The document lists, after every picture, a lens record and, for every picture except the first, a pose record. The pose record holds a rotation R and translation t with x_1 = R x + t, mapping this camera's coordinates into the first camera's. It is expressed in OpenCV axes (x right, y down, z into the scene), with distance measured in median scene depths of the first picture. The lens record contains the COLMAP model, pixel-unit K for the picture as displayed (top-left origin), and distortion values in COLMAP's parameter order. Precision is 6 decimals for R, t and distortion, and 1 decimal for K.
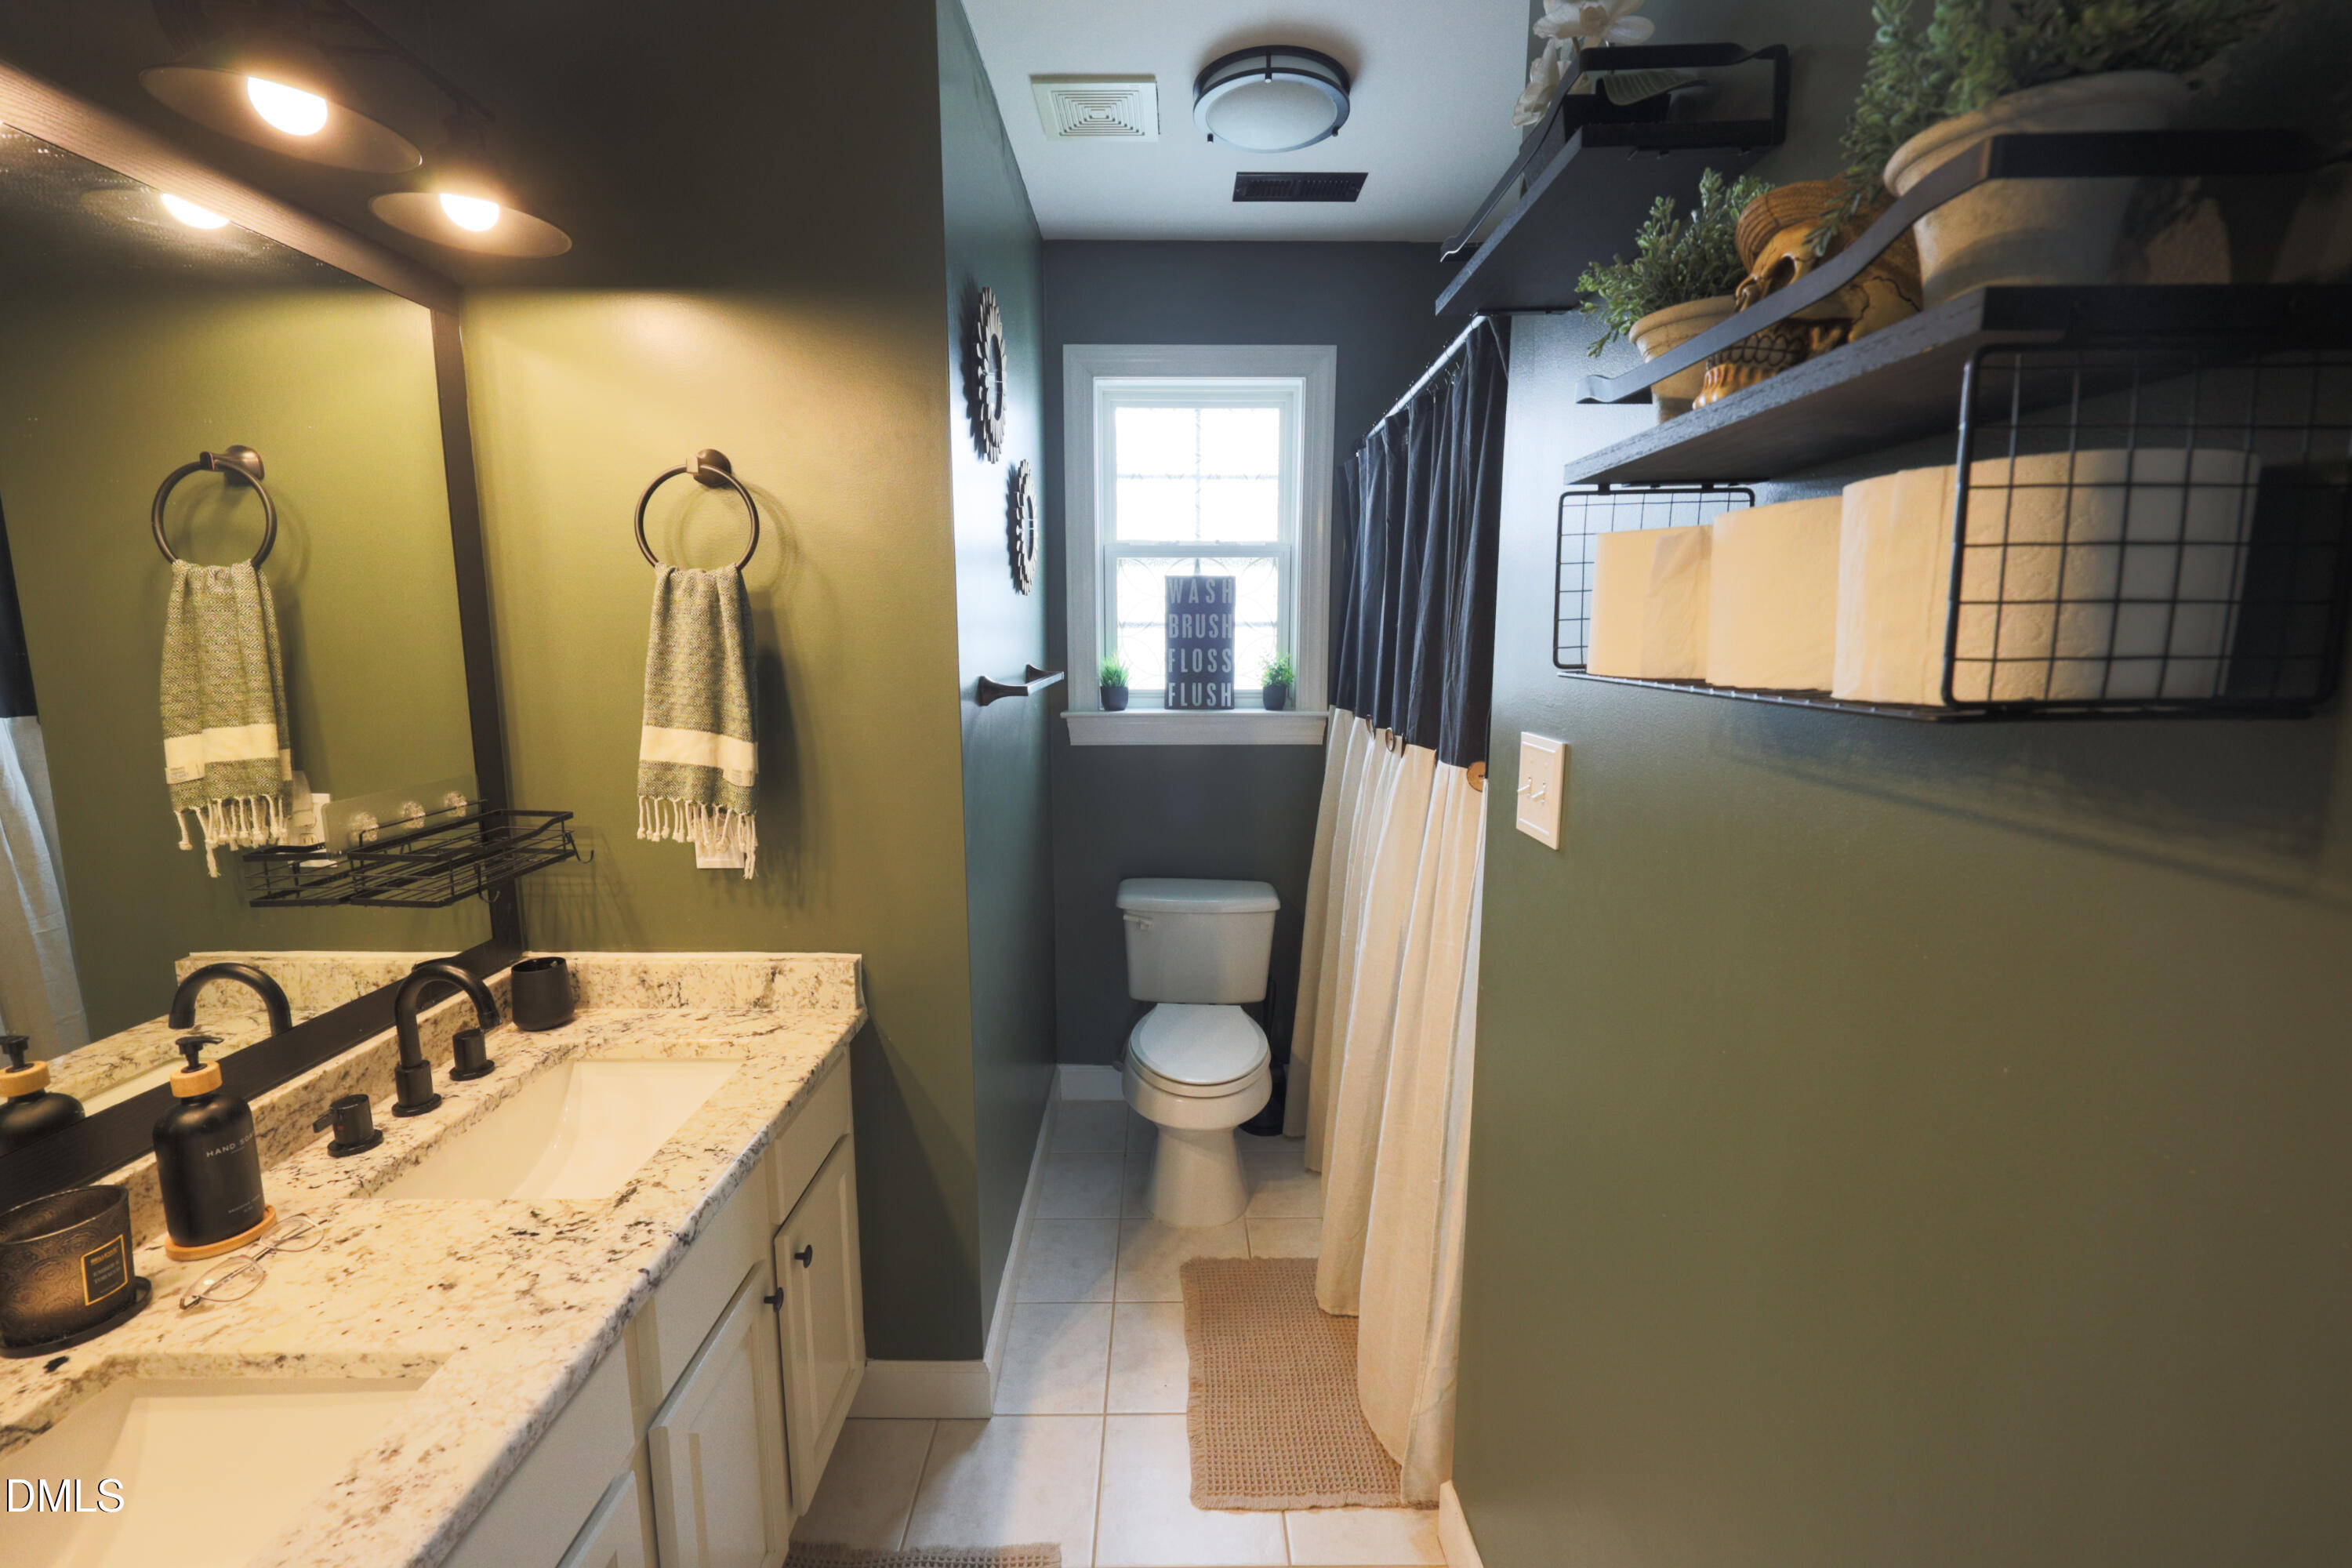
lens RADIAL K [[1000.9, 0, 1176.0], [0, 1000.9, 784.0], [0, 0, 1]] dist [0.000595, 0.000510]
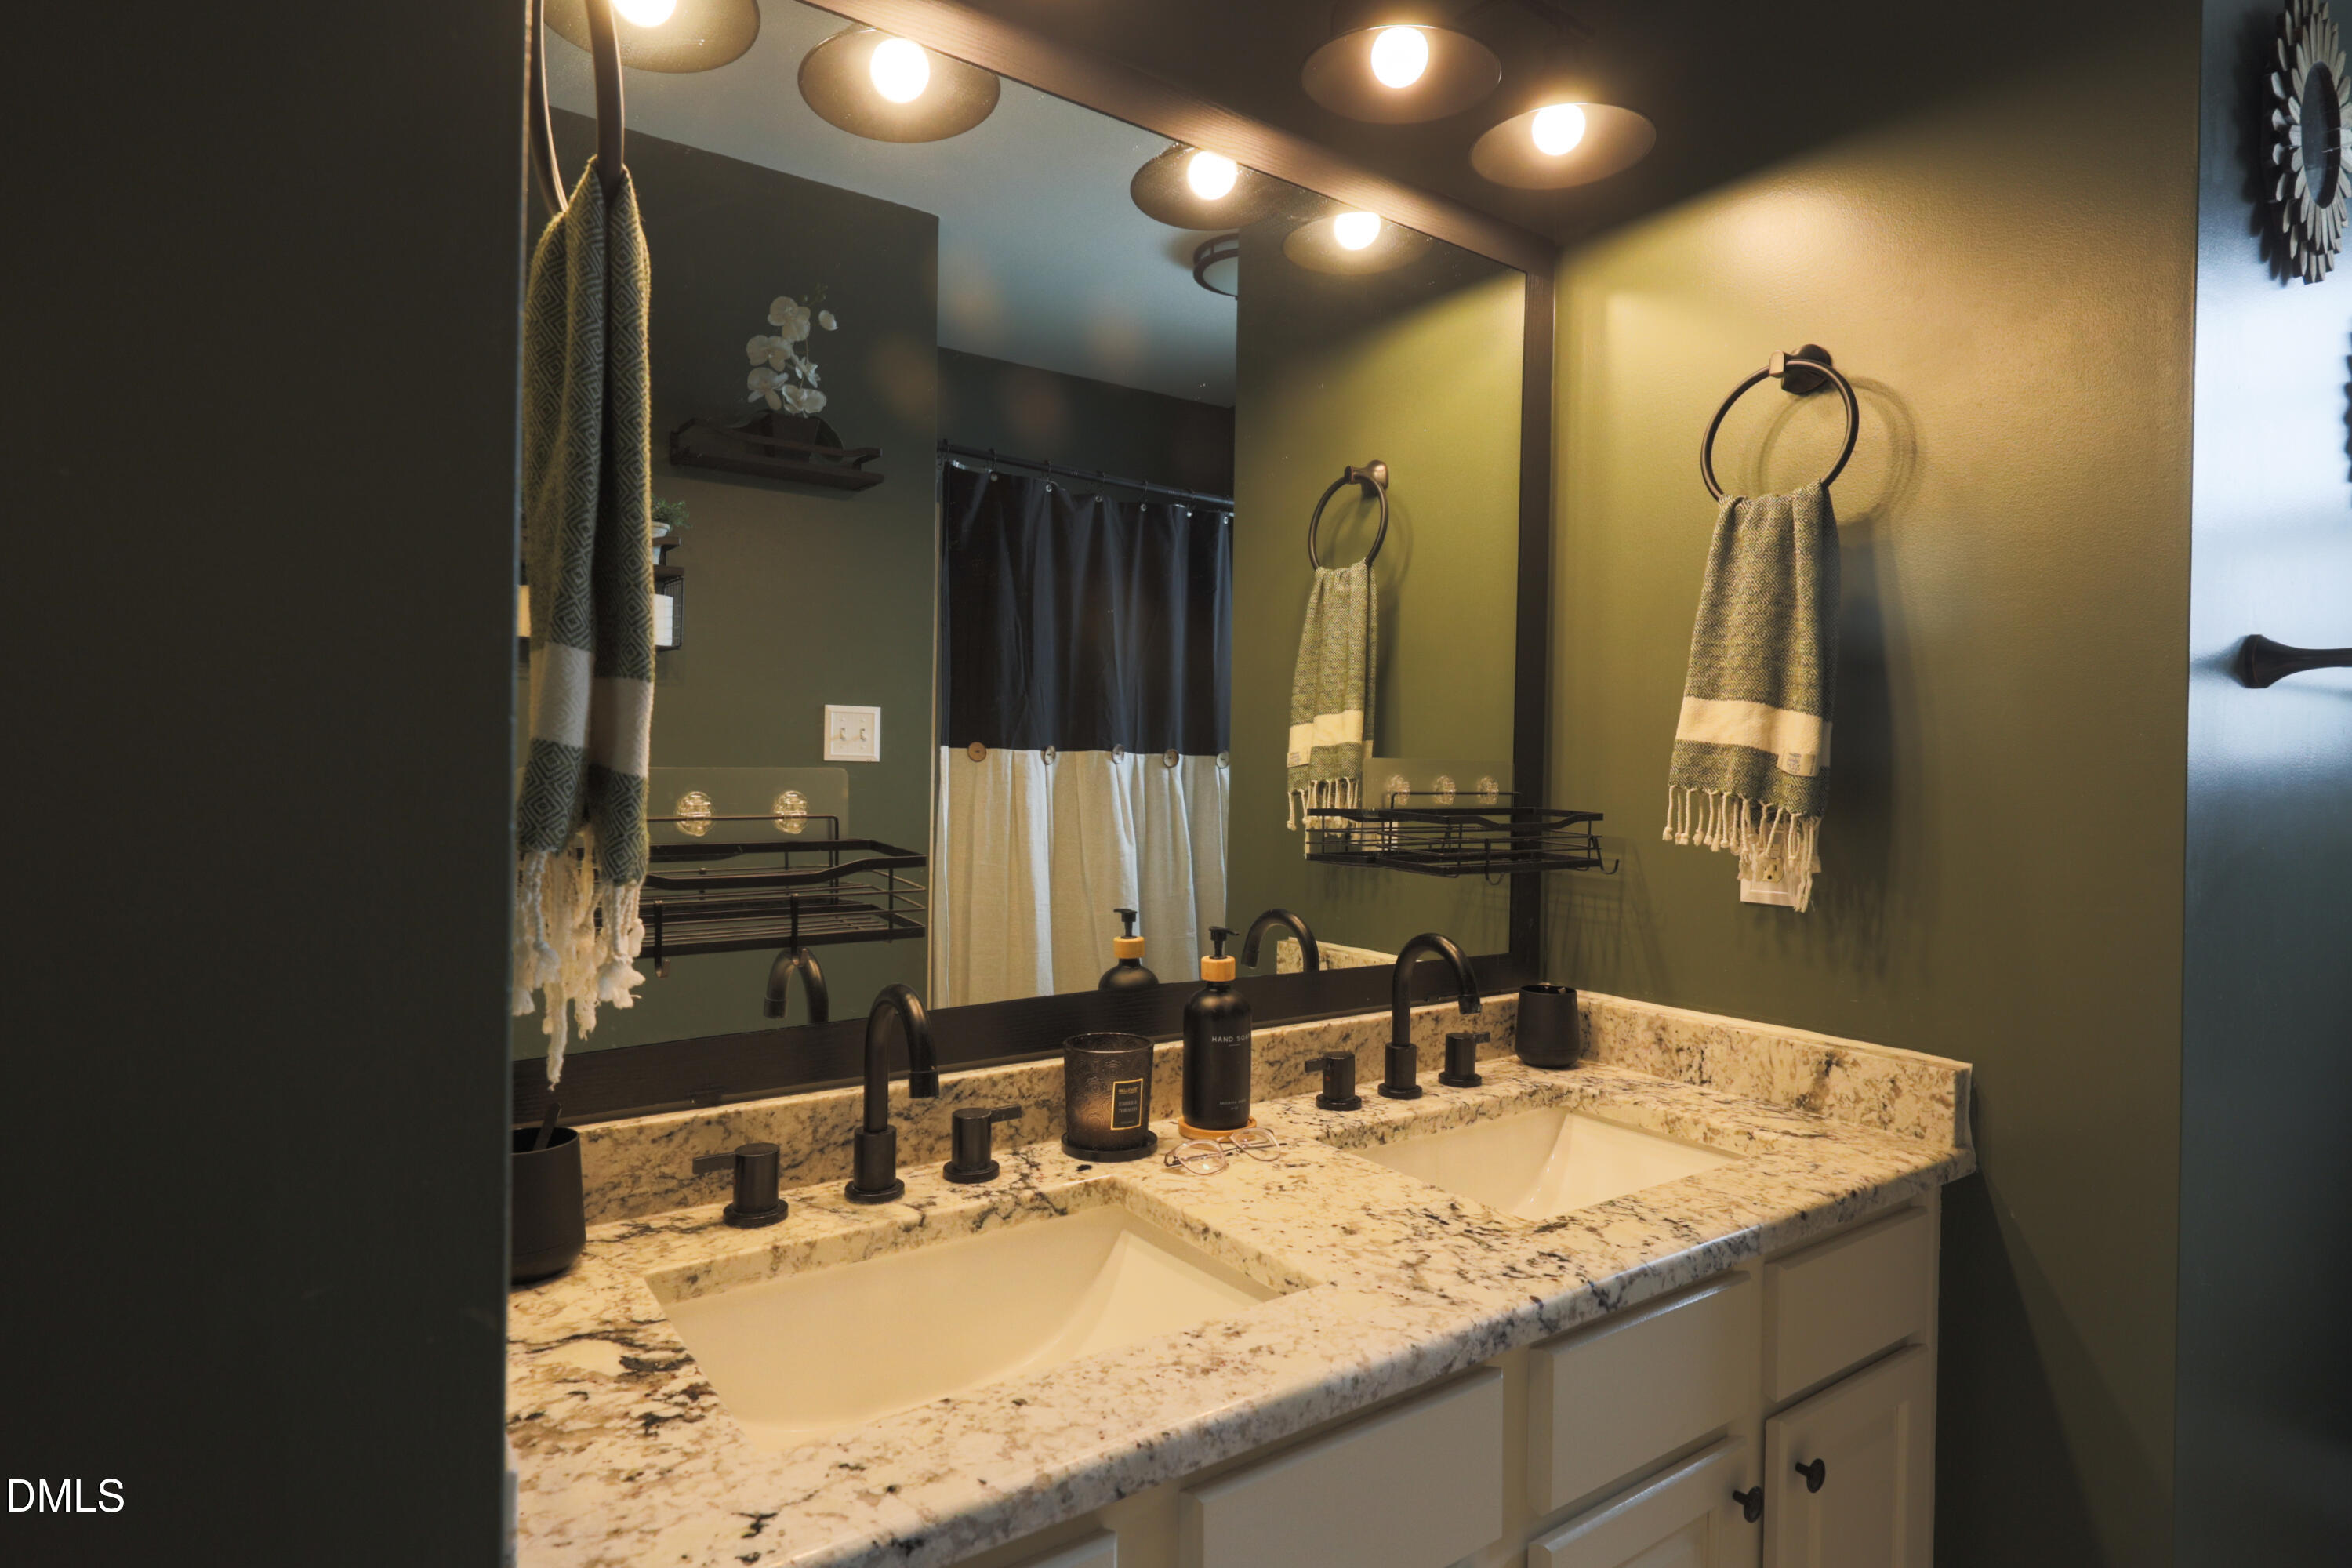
lens RADIAL K [[1247.0, 0, 1176.0], [0, 1247.0, 784.0], [0, 0, 1]] dist [-0.001557, -0.000896]
pose [[0.573500, 0.017486, -0.819019, 0.045990], [-0.140537, 0.987051, -0.077334, 0.142258], [0.807061, 0.159453, 0.568531, 0.126778]]
